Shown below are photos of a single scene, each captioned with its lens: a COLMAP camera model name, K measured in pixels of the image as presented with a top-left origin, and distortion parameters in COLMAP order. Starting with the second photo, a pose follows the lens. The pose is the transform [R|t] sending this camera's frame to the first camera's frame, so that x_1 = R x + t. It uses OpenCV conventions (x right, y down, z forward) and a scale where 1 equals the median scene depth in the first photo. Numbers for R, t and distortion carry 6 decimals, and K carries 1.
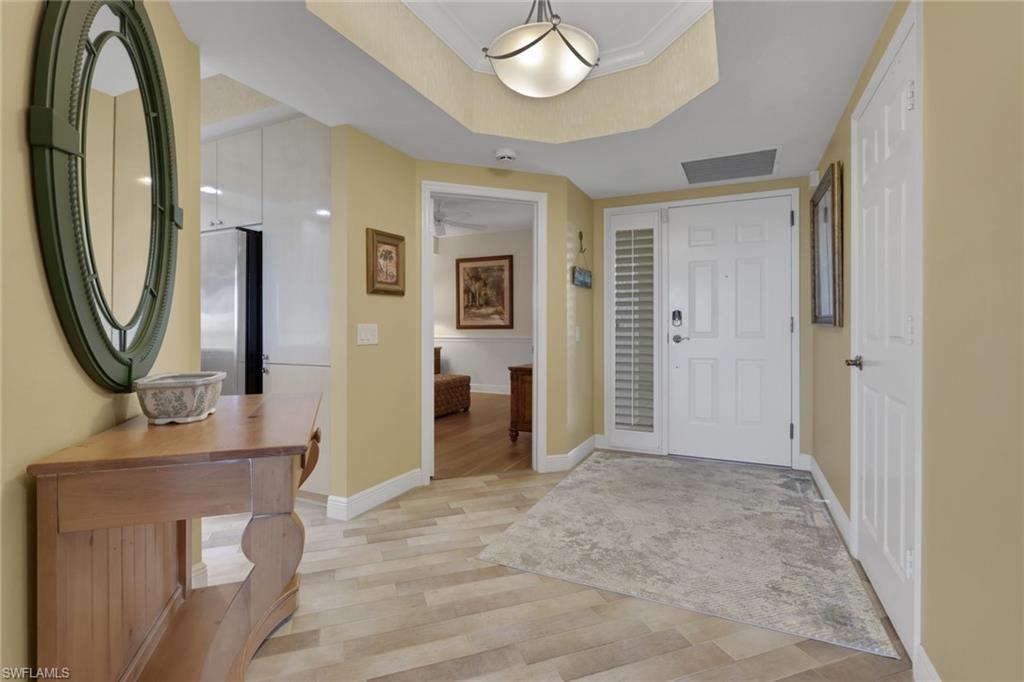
lens RADIAL K [[474.9, 0, 511.3], [0, 474.9, 329.0], [0, 0, 1]] dist [-0.003710, -0.000563]
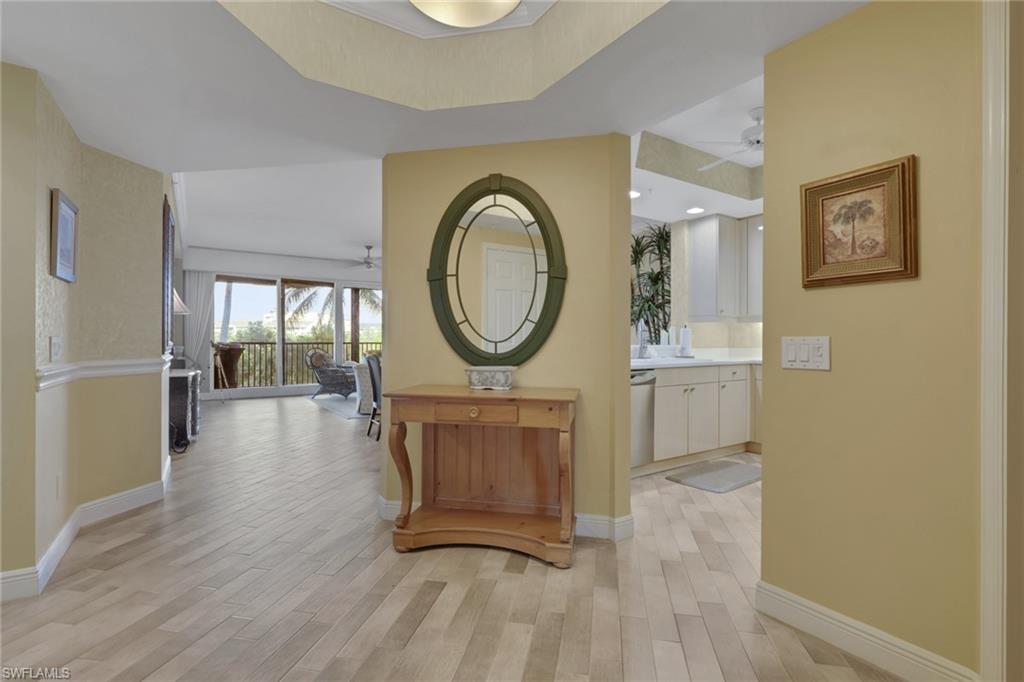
lens RADIAL K [[492.0, 0, 506.8], [0, 492.0, 339.2], [0, 0, 1]] dist [-0.000543, 0.000022]
pose [[-0.518320, 0.002691, -0.855182, 0.461854], [-0.003535, 0.999980, 0.005289, -0.008665], [0.855179, 0.005765, -0.518300, 0.999228]]
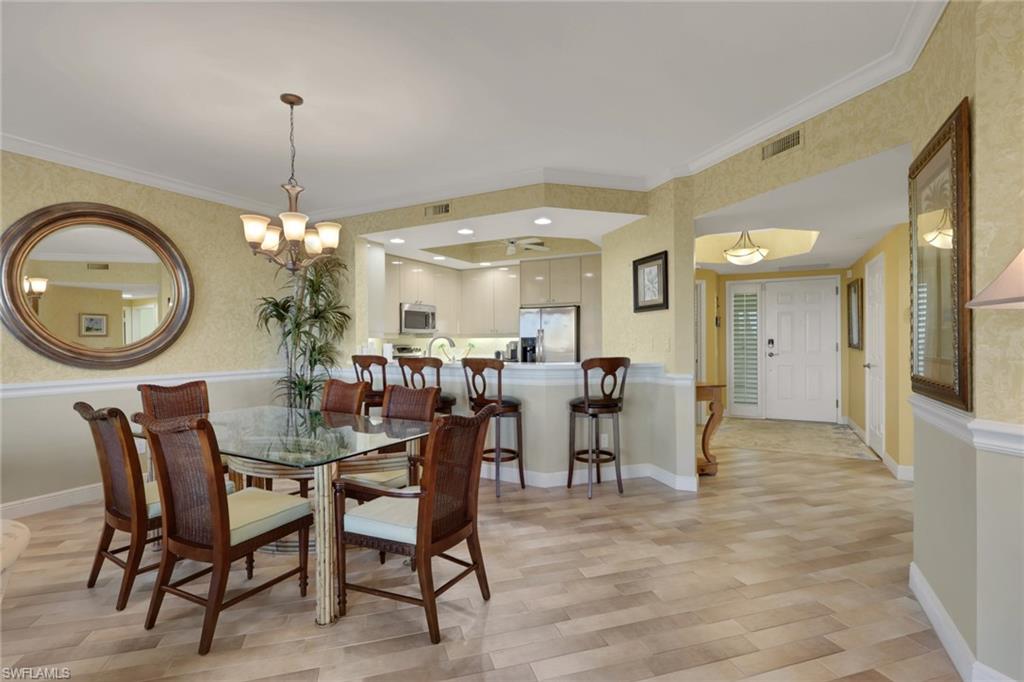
lens RADIAL K [[492.0, 0, 506.8], [0, 492.0, 339.2], [0, 0, 1]] dist [-0.000543, 0.000022]
pose [[0.999294, -0.003206, -0.037443, -0.964420], [0.003093, 0.999990, -0.003077, -0.058240], [0.037452, 0.002959, 0.999294, -1.496097]]
